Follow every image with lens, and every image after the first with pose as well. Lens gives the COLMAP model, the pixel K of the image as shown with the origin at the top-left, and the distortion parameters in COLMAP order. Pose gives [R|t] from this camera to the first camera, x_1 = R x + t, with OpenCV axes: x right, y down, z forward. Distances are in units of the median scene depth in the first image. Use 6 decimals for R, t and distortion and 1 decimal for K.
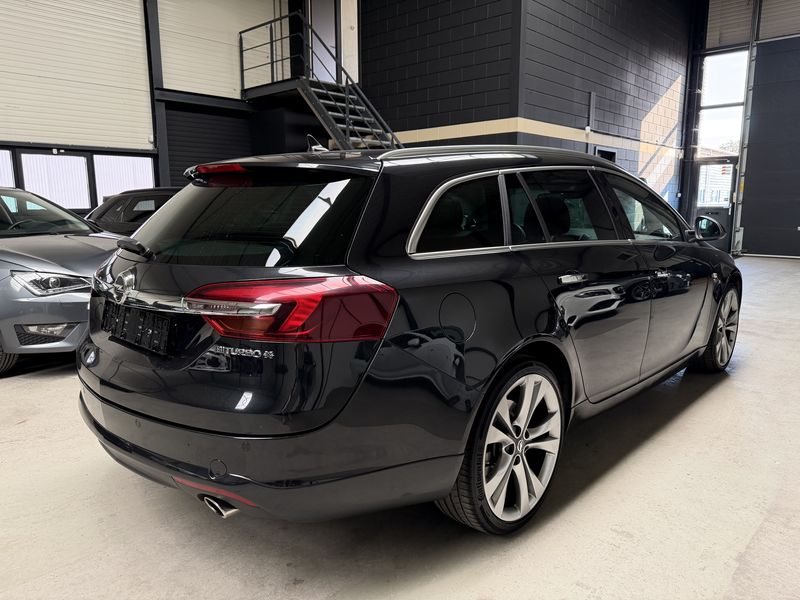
lens RADIAL K [[569.7, 0, 432.0], [0, 569.7, 298.5], [0, 0, 1]] dist [0.012826, -0.021308]
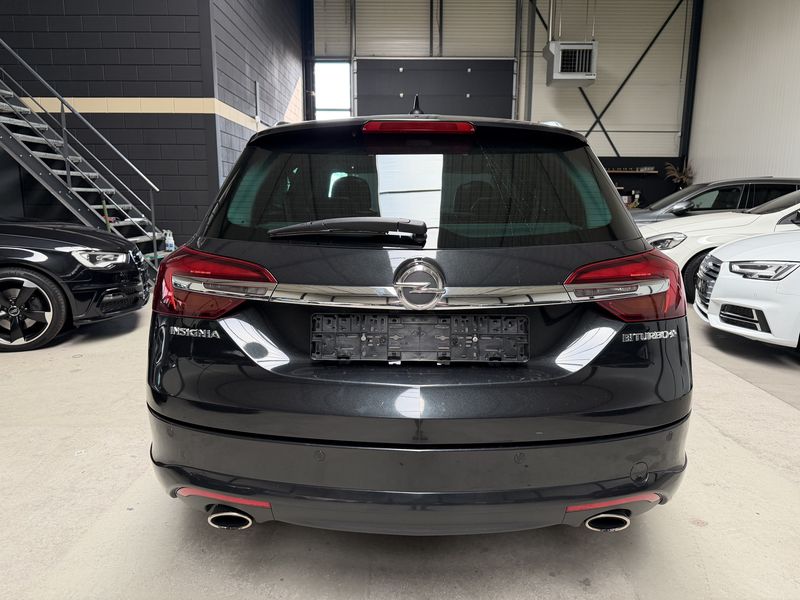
lens RADIAL K [[569.7, 0, 397.0], [0, 569.7, 297.1], [0, 0, 1]] dist [0.012826, -0.021308]
pose [[0.736025, -0.107176, 0.668417, -0.203783], [0.103233, 0.993609, 0.045643, -0.008262], [-0.669037, 0.035408, 0.742385, 0.096734]]
